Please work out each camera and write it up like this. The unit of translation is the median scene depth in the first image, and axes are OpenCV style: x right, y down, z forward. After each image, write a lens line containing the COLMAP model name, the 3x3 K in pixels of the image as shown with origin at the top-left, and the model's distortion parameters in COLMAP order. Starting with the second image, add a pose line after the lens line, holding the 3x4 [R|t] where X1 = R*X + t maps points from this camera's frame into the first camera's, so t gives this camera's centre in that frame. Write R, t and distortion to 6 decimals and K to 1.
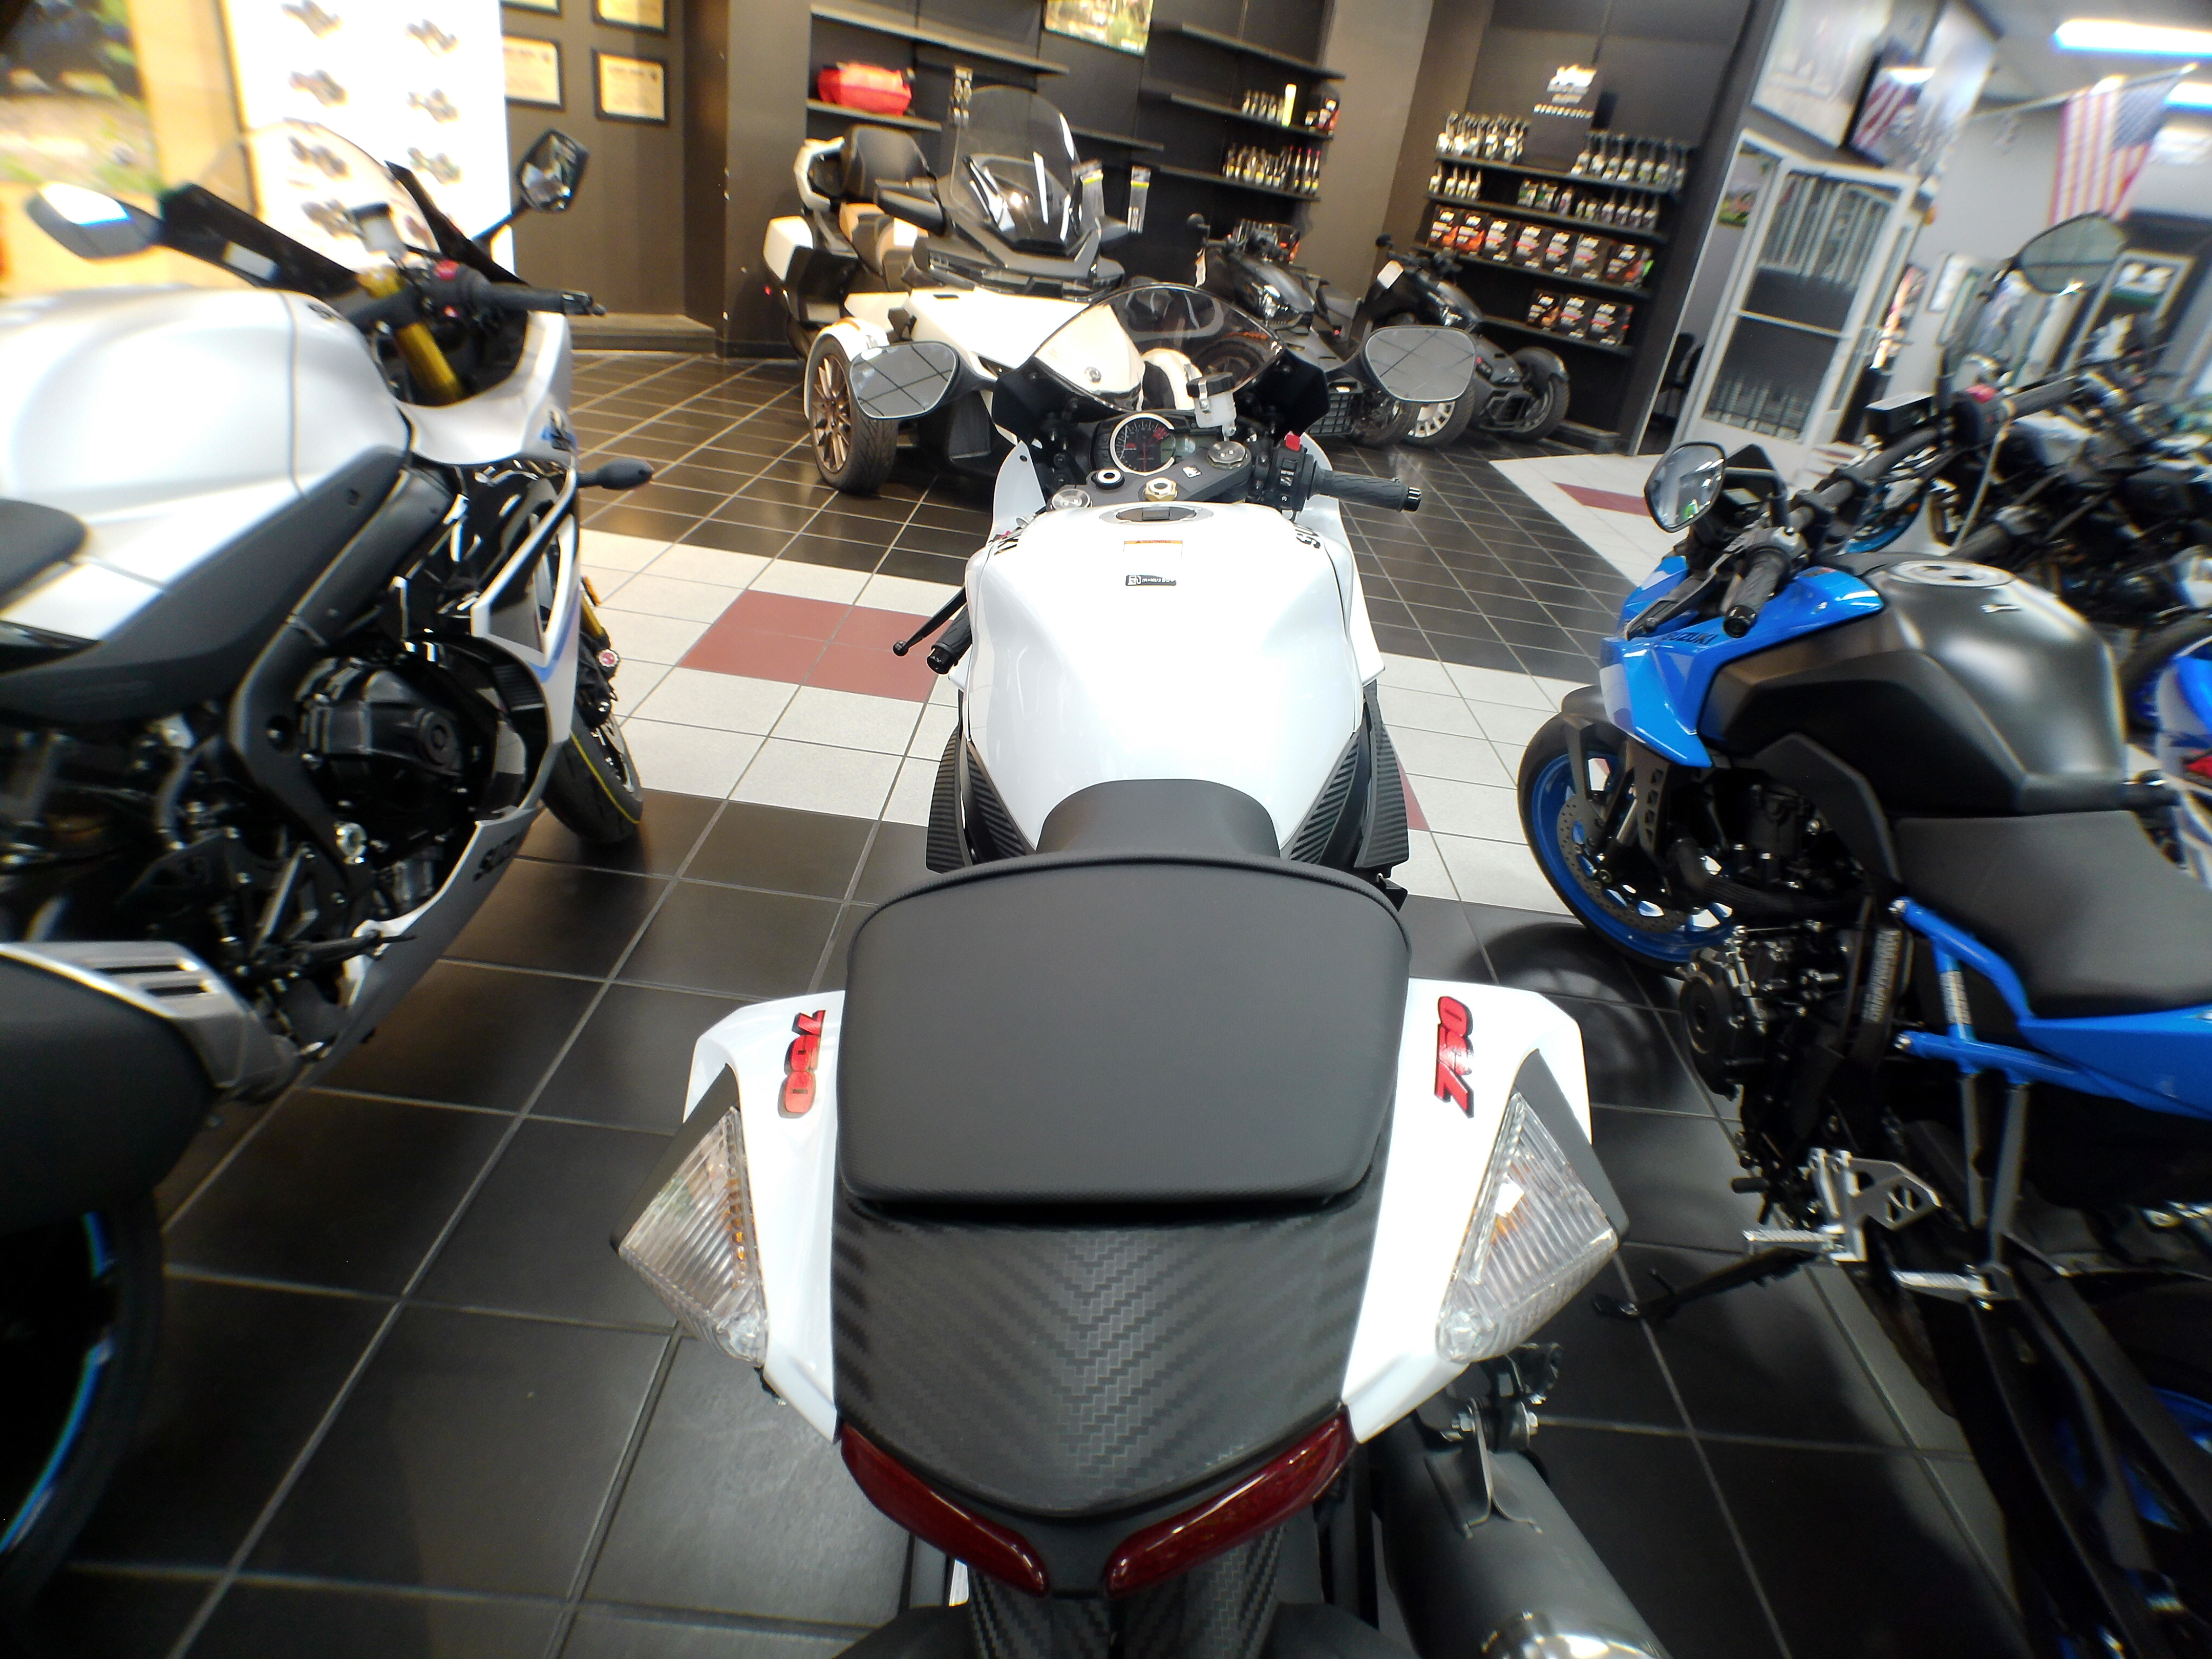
lens RADIAL K [[1200.9, 0, 1137.6], [0, 1200.9, 829.3], [0, 0, 1]] dist [-0.048070, 0.013419]
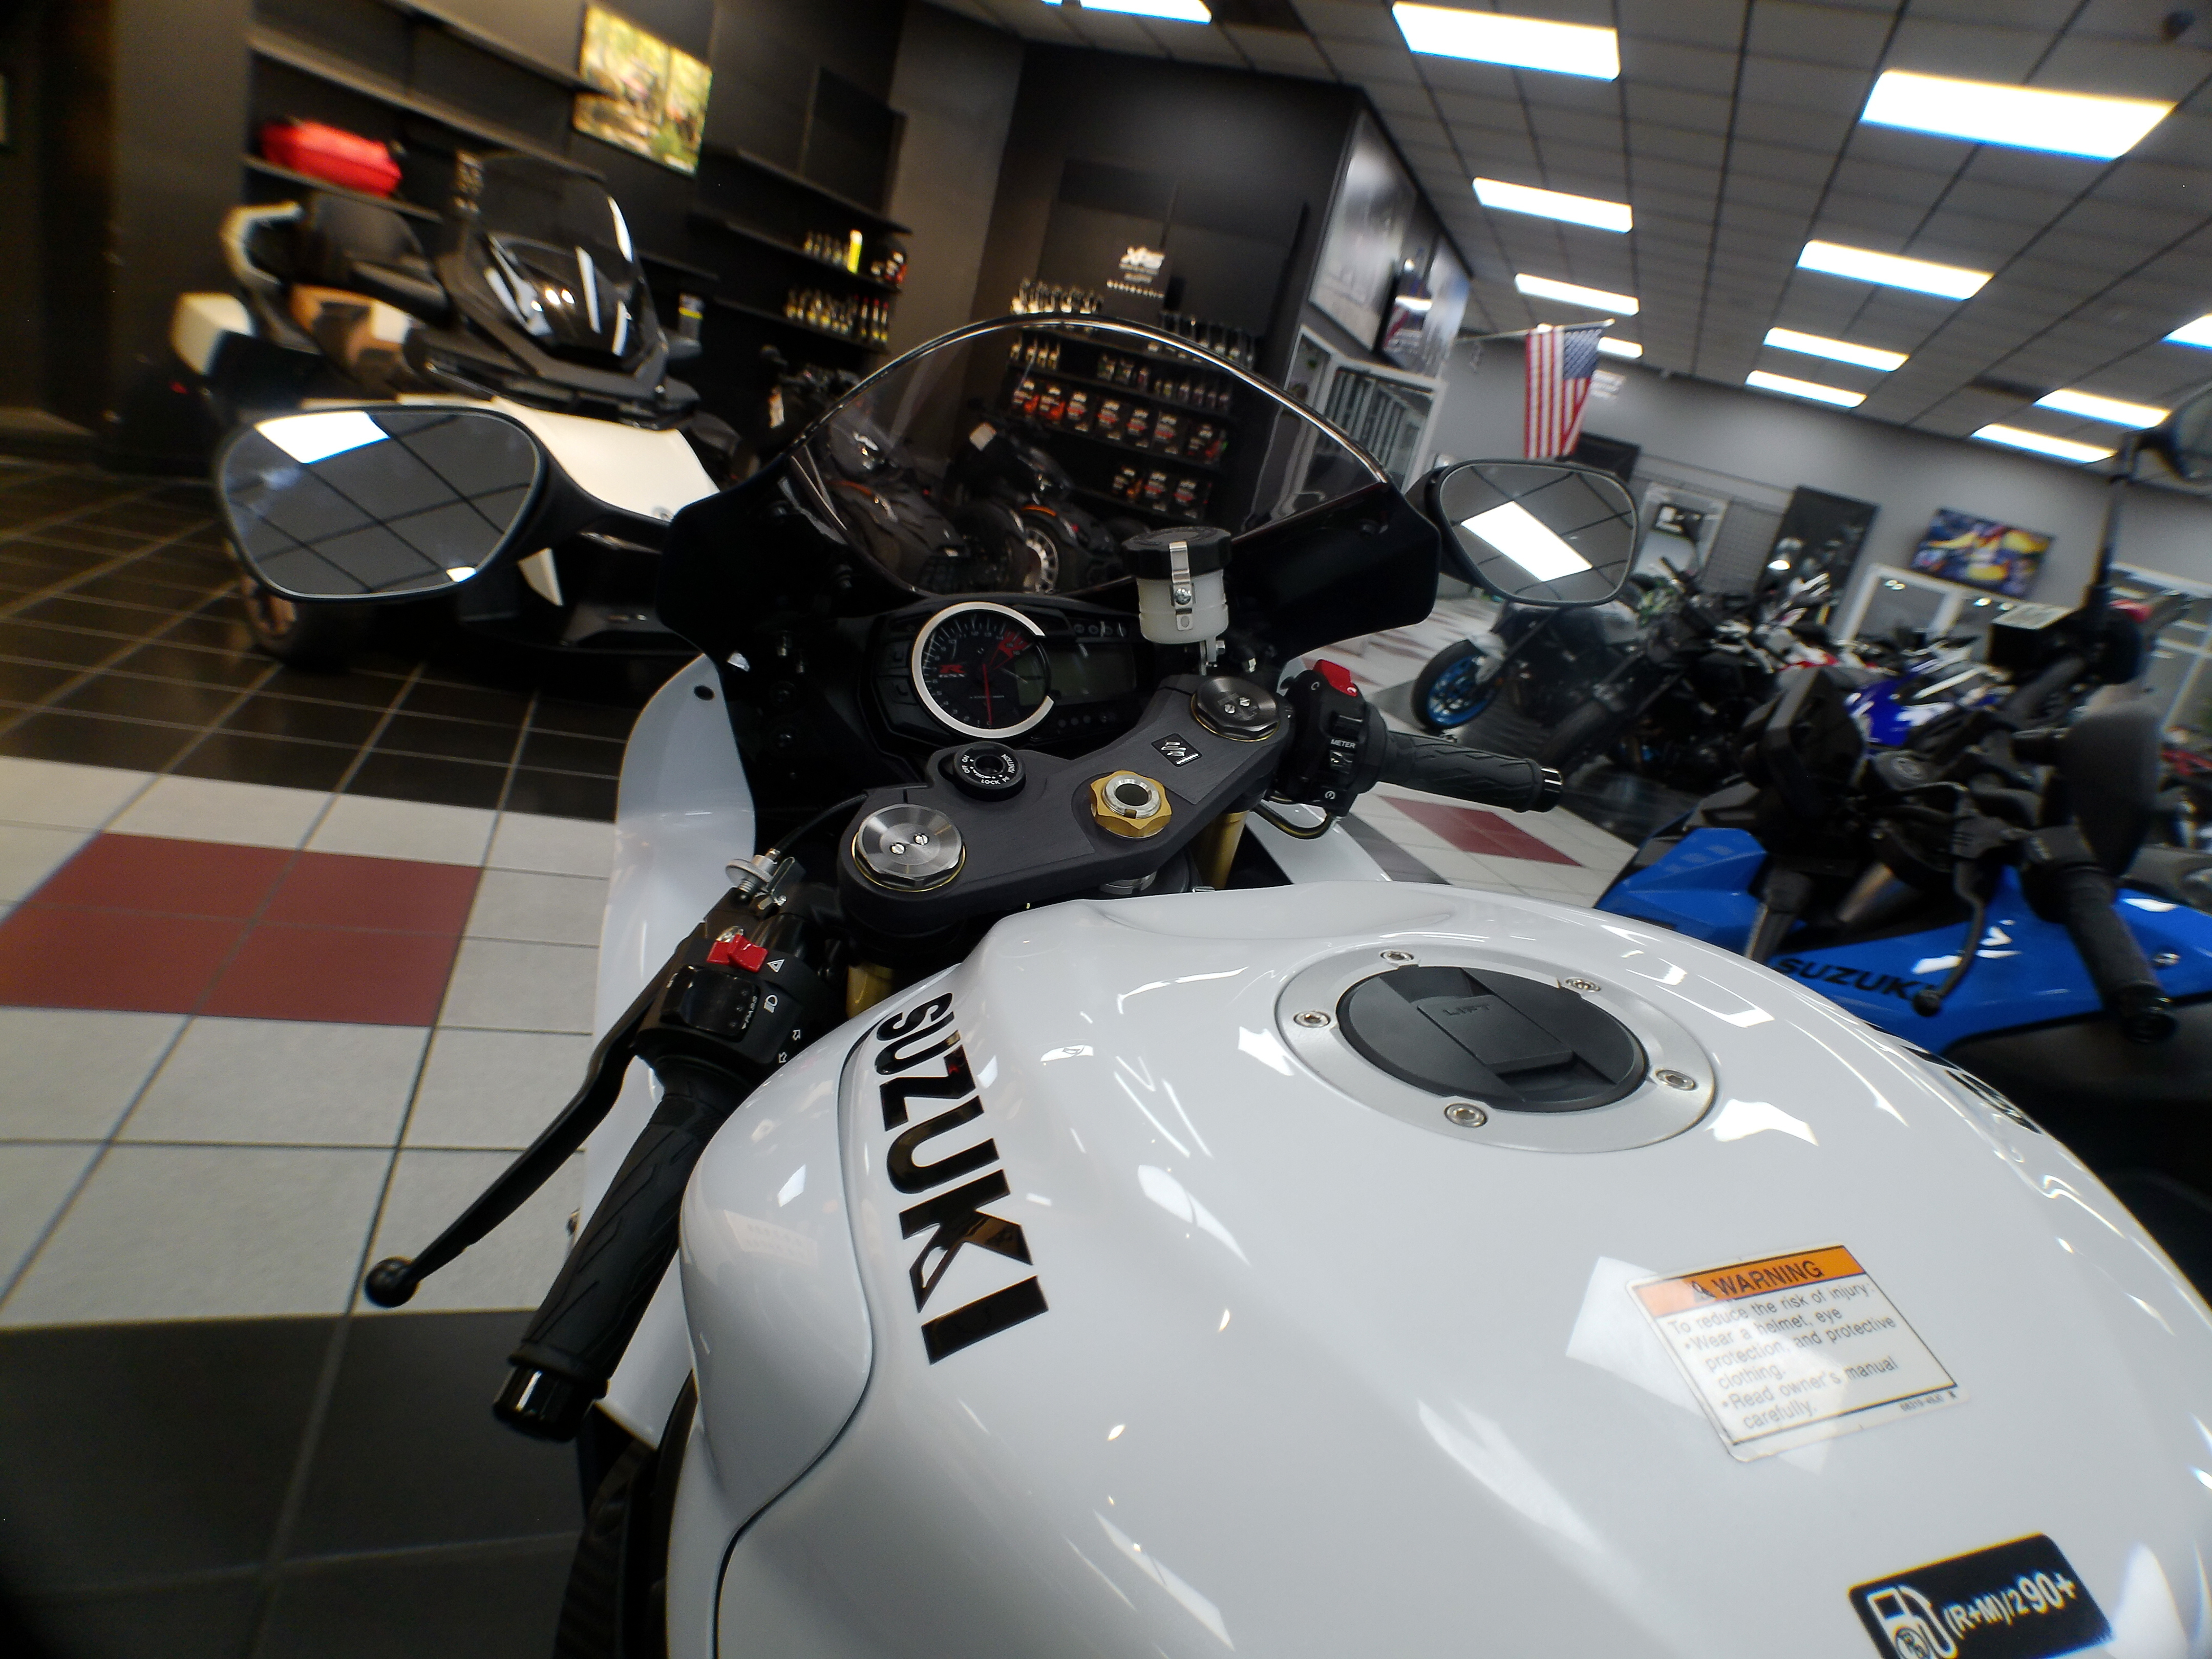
lens RADIAL K [[1215.9, 0, 1142.2], [0, 1215.9, 822.1], [0, 0, 1]] dist [-0.042017, -0.000205]
pose [[0.931076, -0.031866, 0.363432, -0.023170], [0.079361, 0.990014, -0.116509, -0.042747], [-0.356090, 0.137321, 0.924307, 0.116097]]
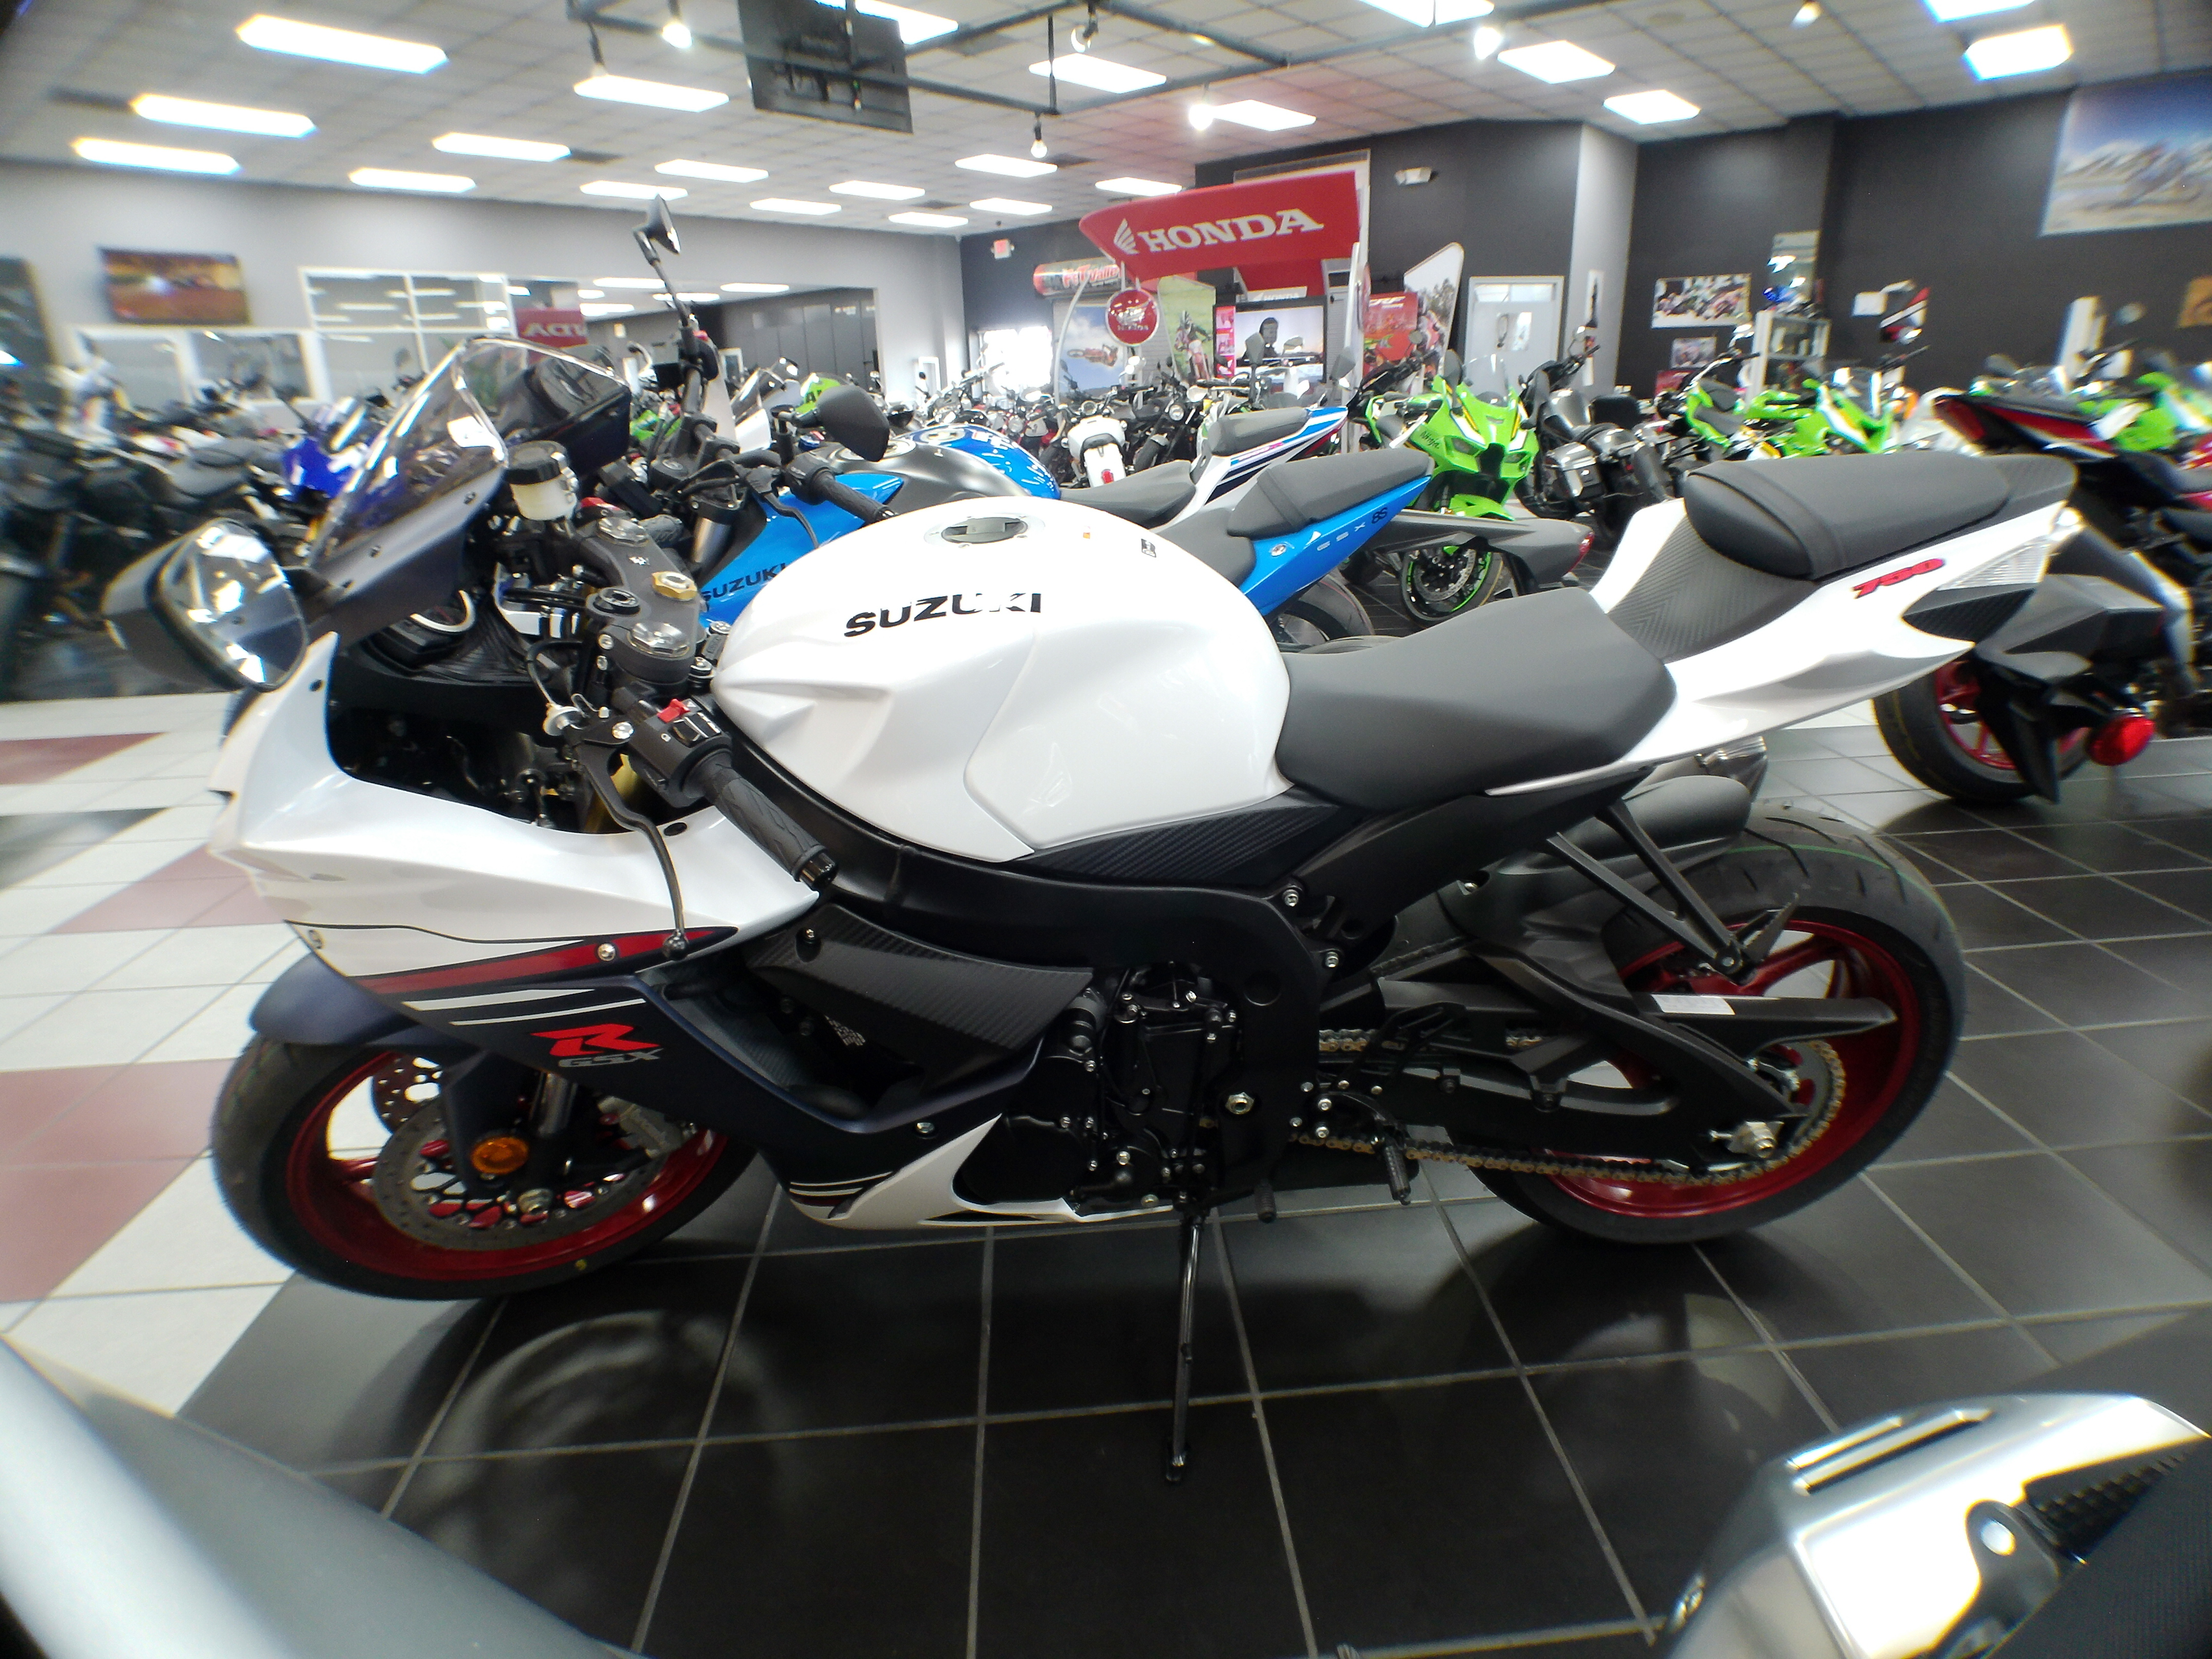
lens RADIAL K [[1200.9, 0, 1137.6], [0, 1200.9, 829.3], [0, 0, 1]] dist [-0.048070, 0.013419]
pose [[-0.085072, -0.488016, 0.868679, -0.138919], [0.489421, 0.738945, 0.463063, -0.069960], [-0.867888, 0.464544, 0.175982, 0.126220]]
